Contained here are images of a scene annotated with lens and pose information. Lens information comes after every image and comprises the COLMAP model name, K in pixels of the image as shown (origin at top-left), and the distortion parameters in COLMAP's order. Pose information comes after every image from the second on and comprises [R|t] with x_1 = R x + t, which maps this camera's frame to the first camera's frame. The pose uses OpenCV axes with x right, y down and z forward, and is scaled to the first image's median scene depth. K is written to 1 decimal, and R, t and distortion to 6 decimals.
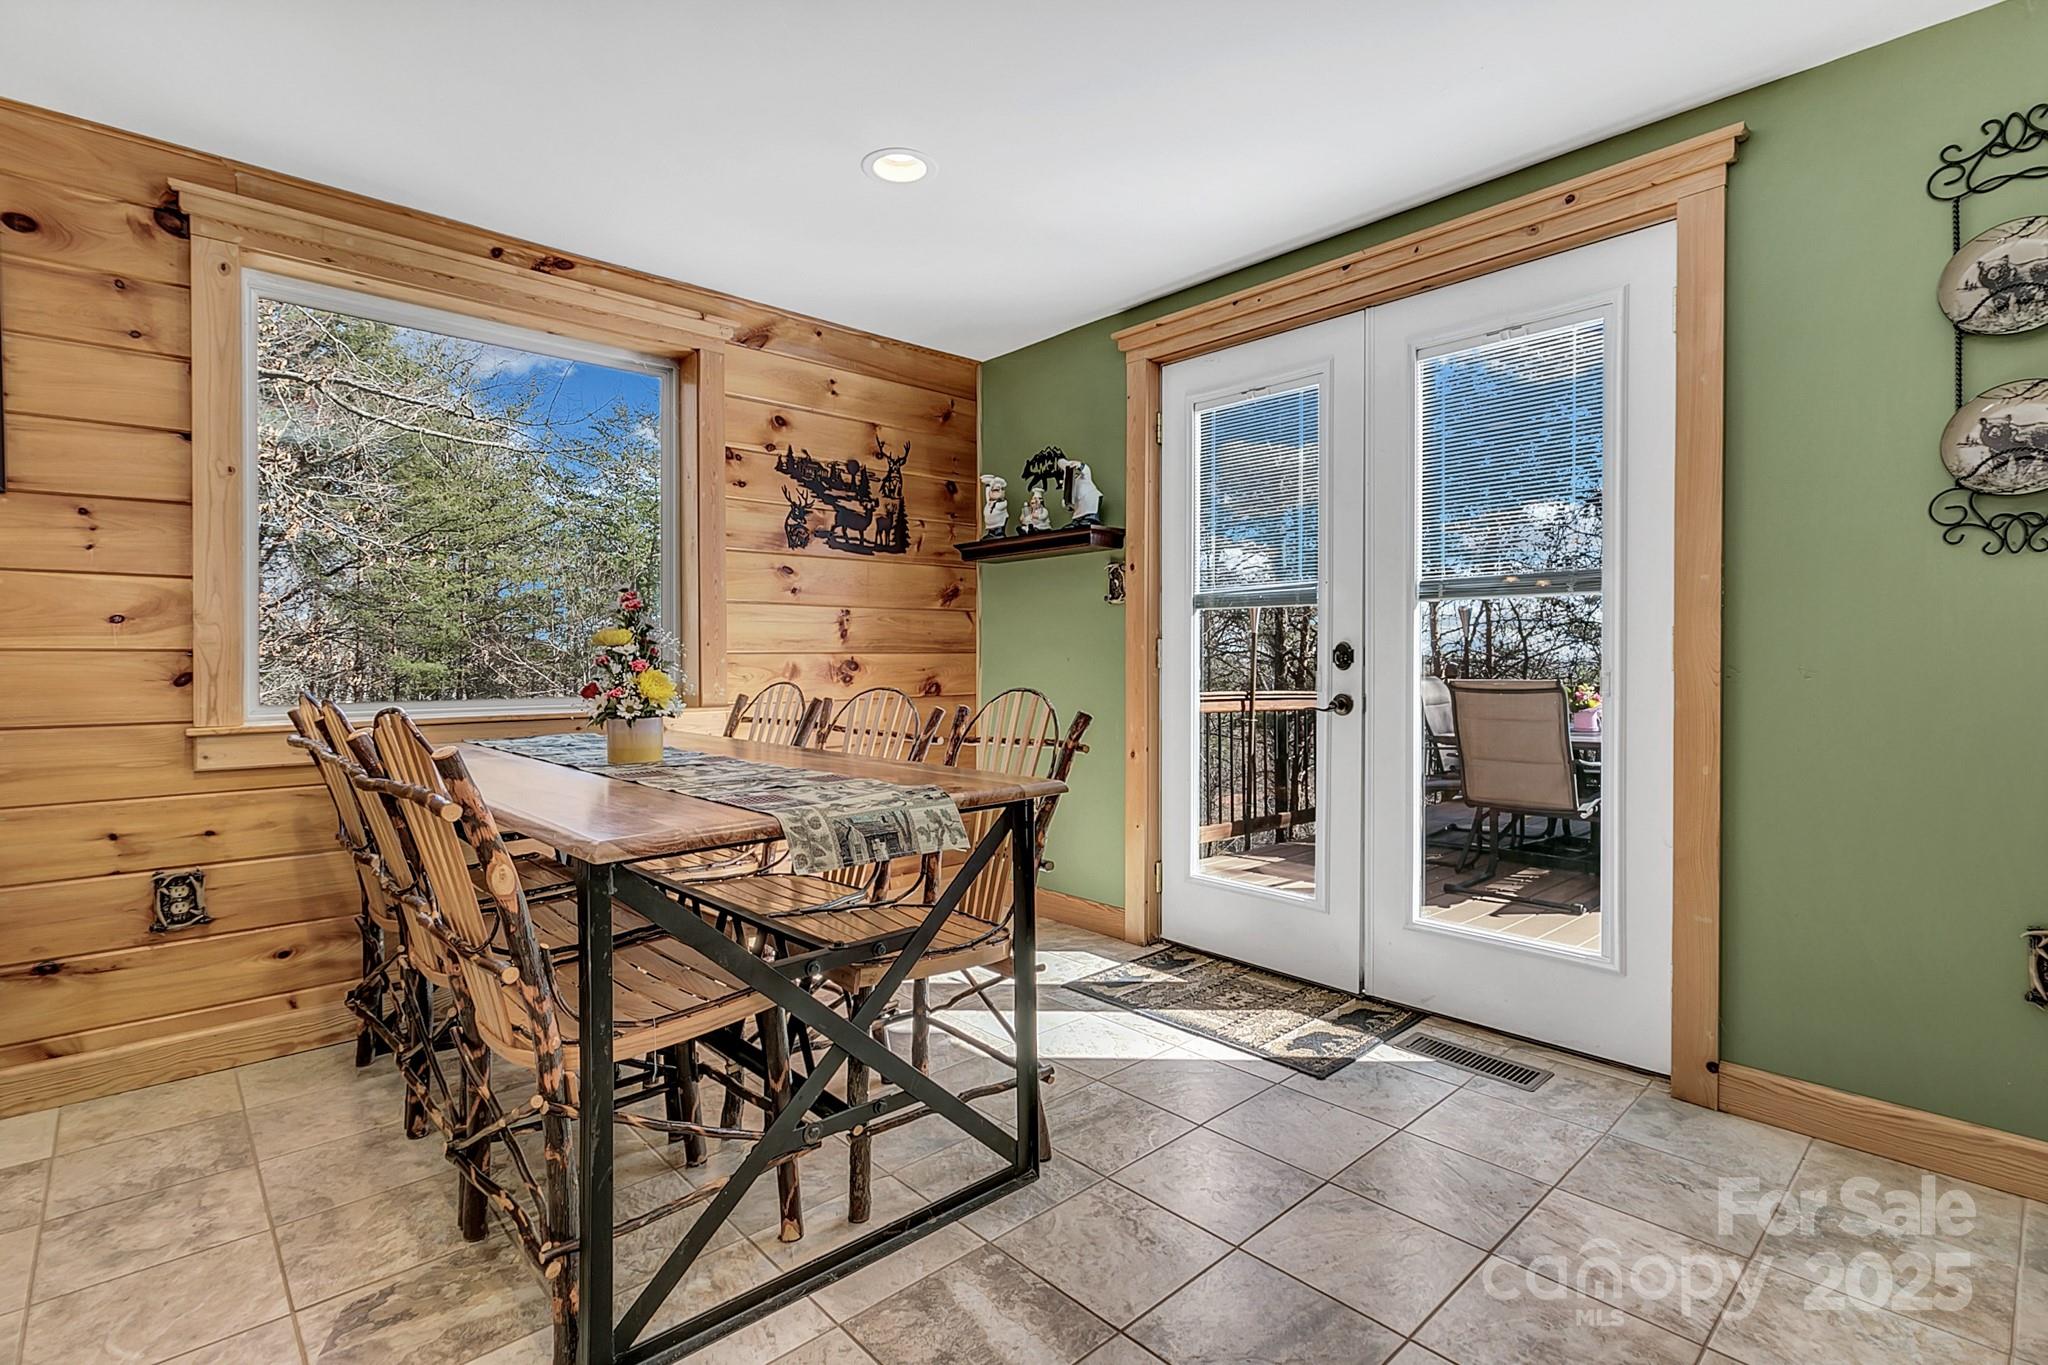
lens RADIAL K [[971.6, 0, 1034.3], [0, 971.6, 668.5], [0, 0, 1]] dist [-0.000470, 0.001379]
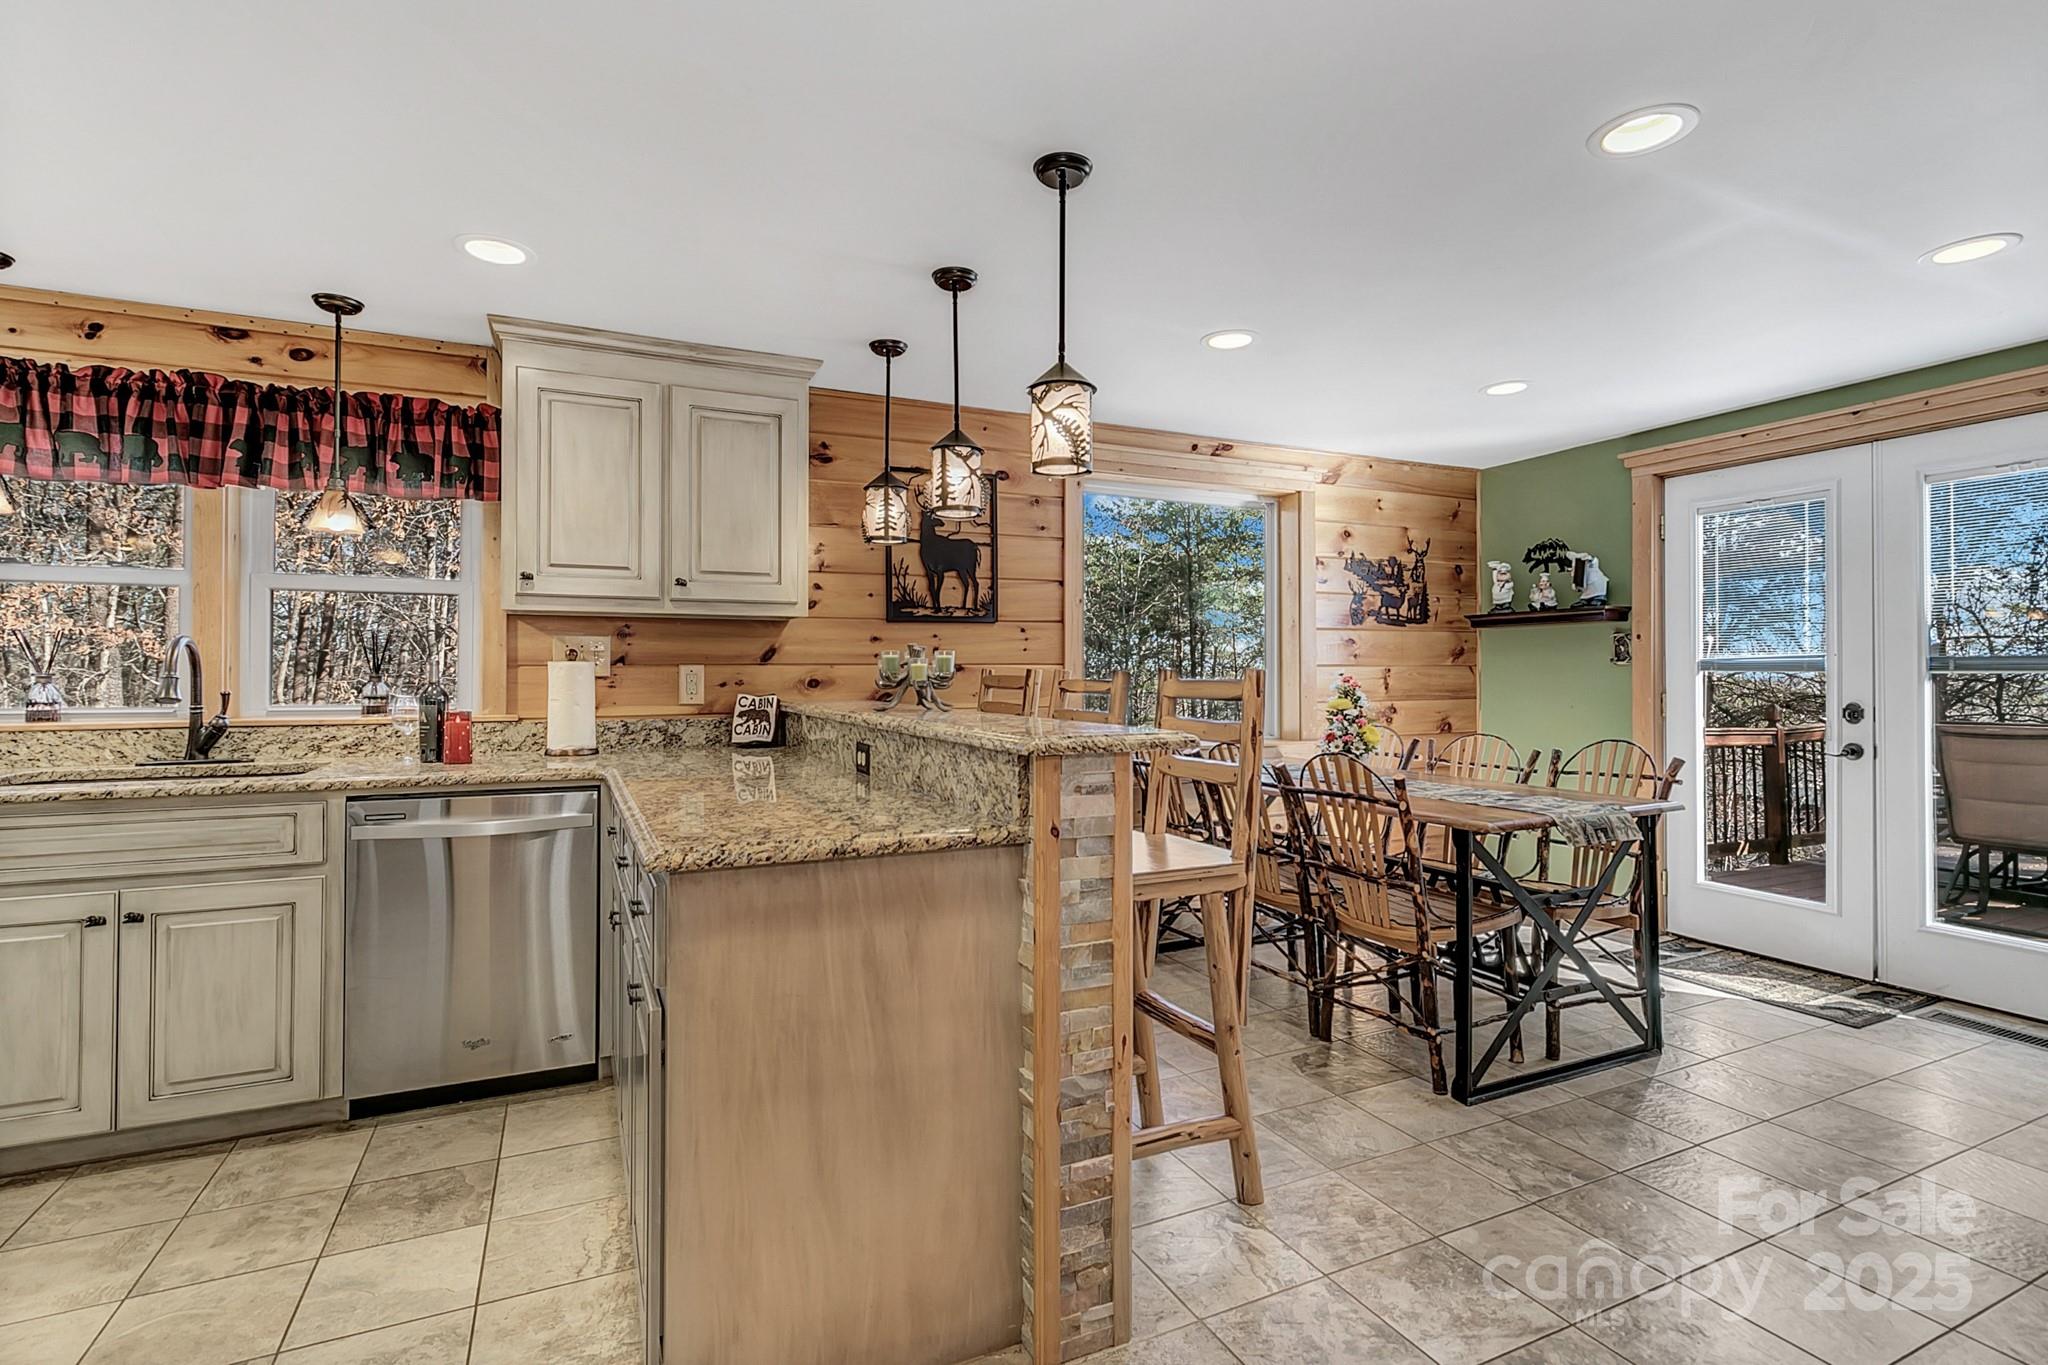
lens RADIAL K [[971.6, 0, 1038.2], [0, 971.6, 666.5], [0, 0, 1]] dist [-0.000470, 0.001379]
pose [[0.953168, -0.002217, -0.302432, -0.259293], [-0.002957, 0.999857, -0.016649, -0.041213], [0.302426, 0.016764, 0.953025, -0.442903]]
